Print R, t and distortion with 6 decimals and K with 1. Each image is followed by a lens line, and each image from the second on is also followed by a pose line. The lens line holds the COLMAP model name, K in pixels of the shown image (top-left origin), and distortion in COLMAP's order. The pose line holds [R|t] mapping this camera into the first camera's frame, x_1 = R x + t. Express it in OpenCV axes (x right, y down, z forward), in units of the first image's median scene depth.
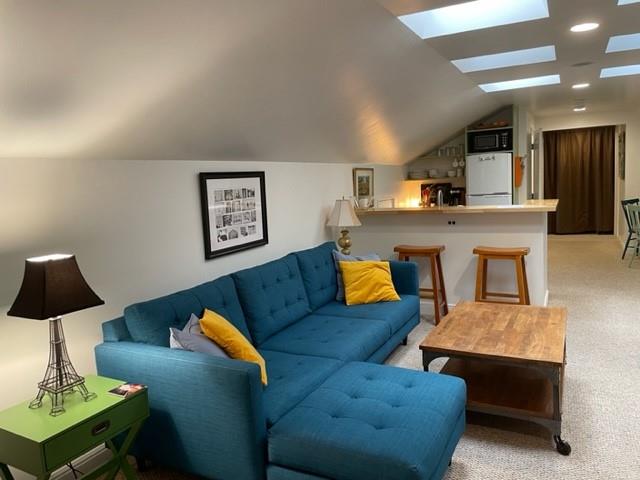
lens RADIAL K [[482.9, 0, 315.4], [0, 482.9, 234.3], [0, 0, 1]] dist [0.057041, -0.078366]
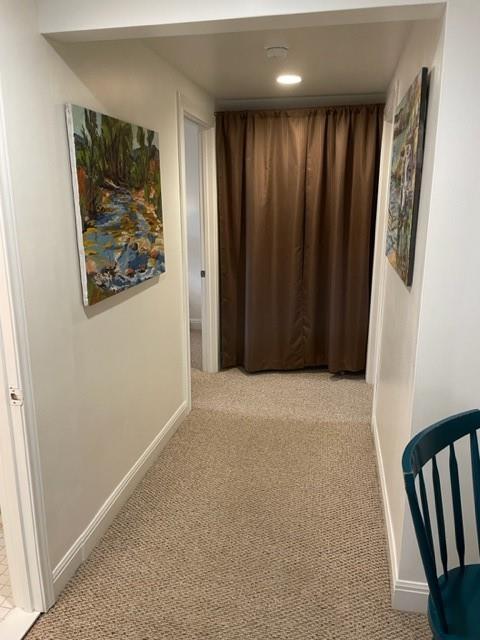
lens RADIAL K [[482.9, 0, 240.0], [0, 482.9, 320.0], [0, 0, 1]] dist [0.057041, -0.078366]
pose [[0.958461, -0.013609, 0.284900, 0.615341], [-0.021674, 0.992498, 0.120326, -0.155805], [-0.284400, -0.121503, 0.950975, 1.008817]]
